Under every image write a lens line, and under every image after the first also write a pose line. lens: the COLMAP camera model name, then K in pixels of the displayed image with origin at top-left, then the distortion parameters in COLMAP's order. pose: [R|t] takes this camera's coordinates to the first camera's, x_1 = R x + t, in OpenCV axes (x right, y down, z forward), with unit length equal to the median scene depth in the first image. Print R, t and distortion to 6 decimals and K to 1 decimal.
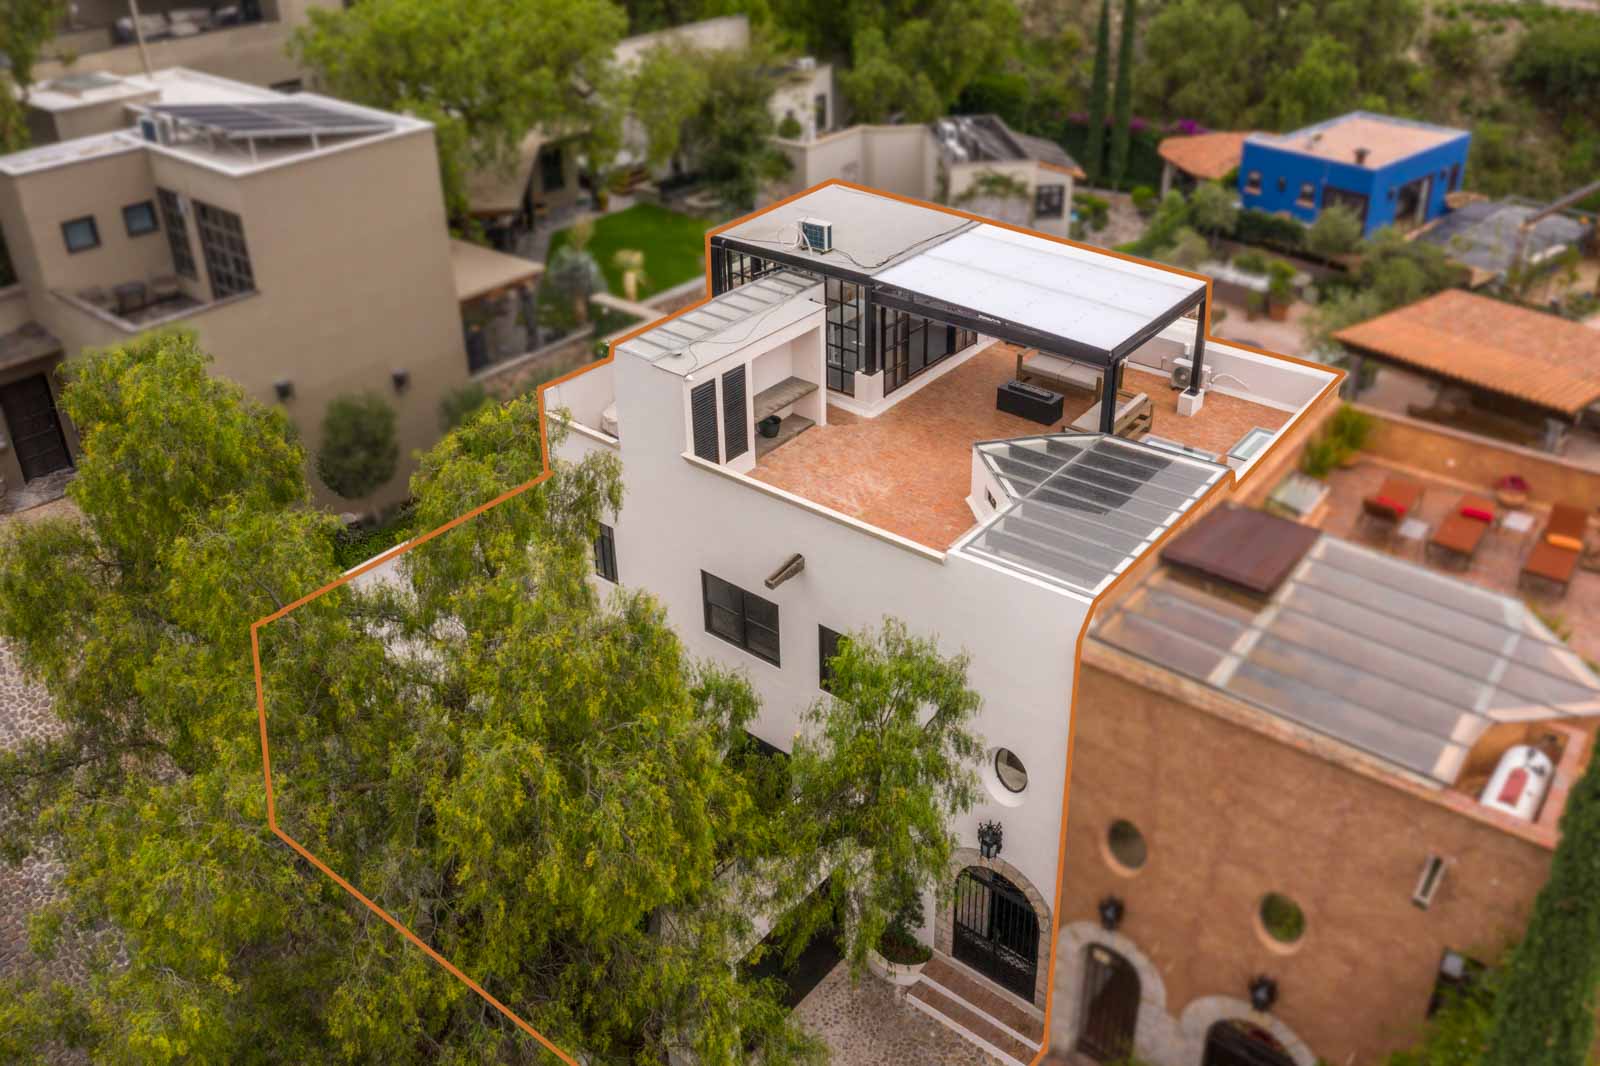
lens RADIAL K [[1280.0, 0, 800.0], [0, 1280.0, 533.0], [0, 0, 1]] dist [-0.001418, -0.000984]
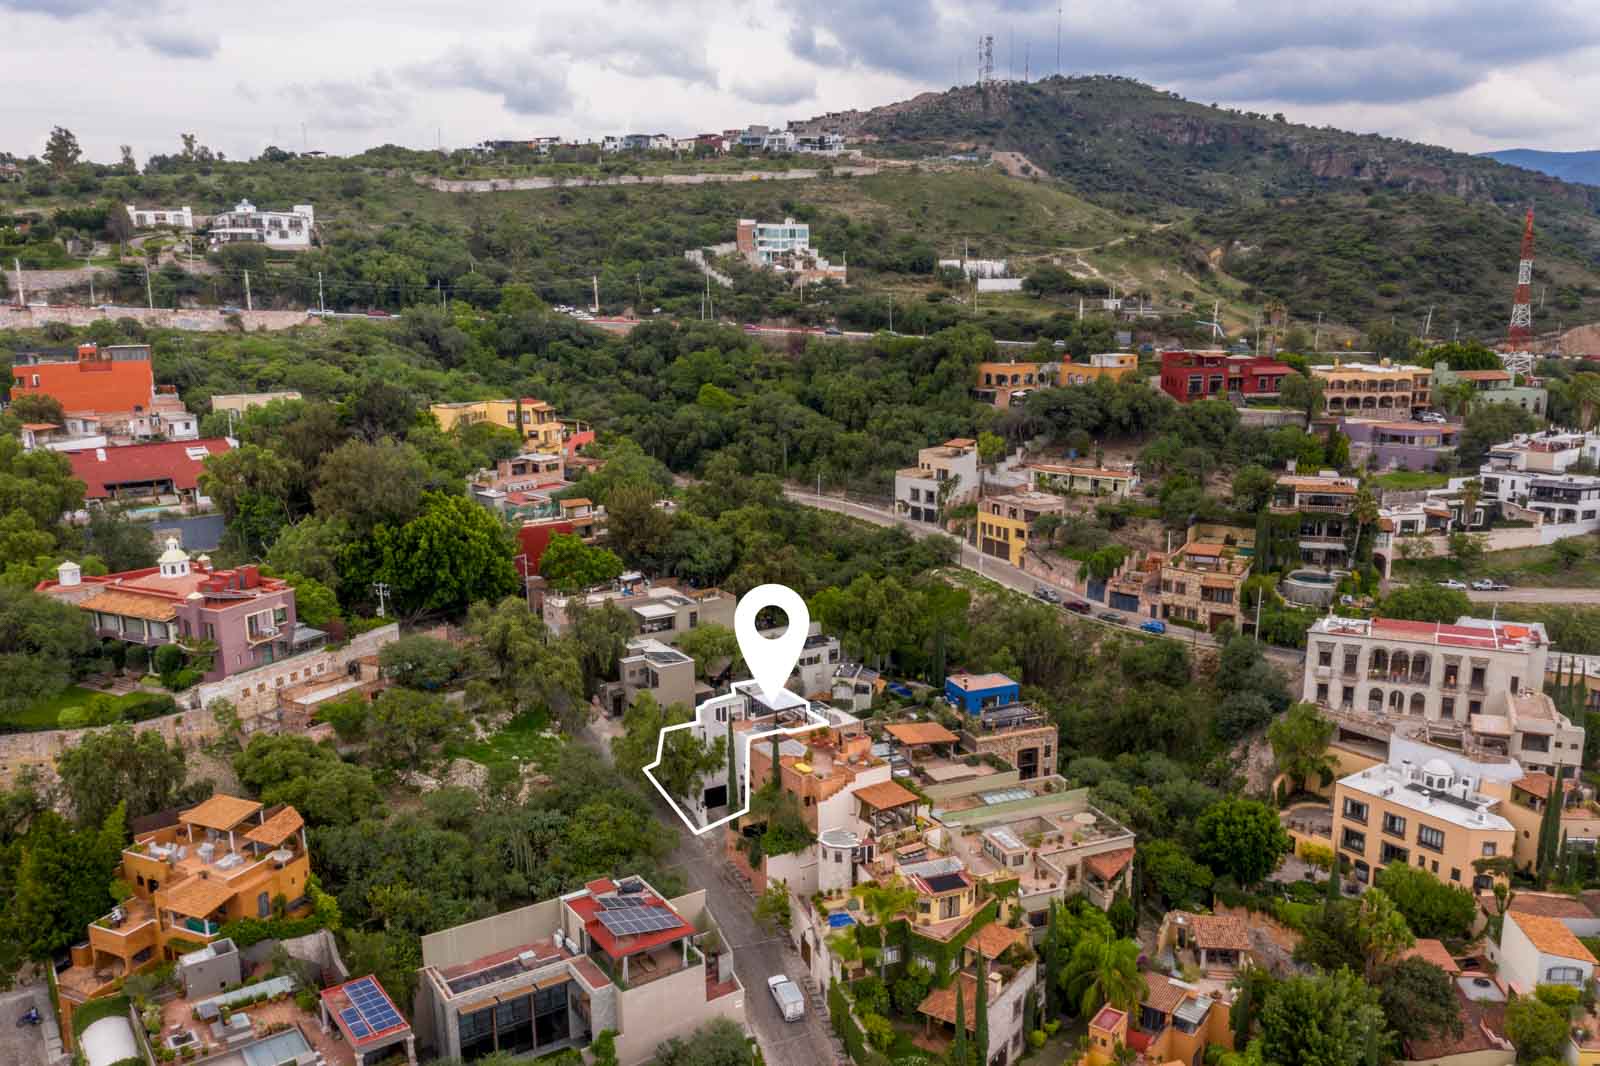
lens RADIAL K [[1280.0, 0, 800.0], [0, 1280.0, 533.0], [0, 0, 1]] dist [-0.001418, -0.000984]
pose [[0.950413, 0.078819, -0.300835, 1.848333], [-0.176890, 0.932634, -0.314491, 0.858831], [0.255781, 0.352111, 0.900330, -4.240869]]
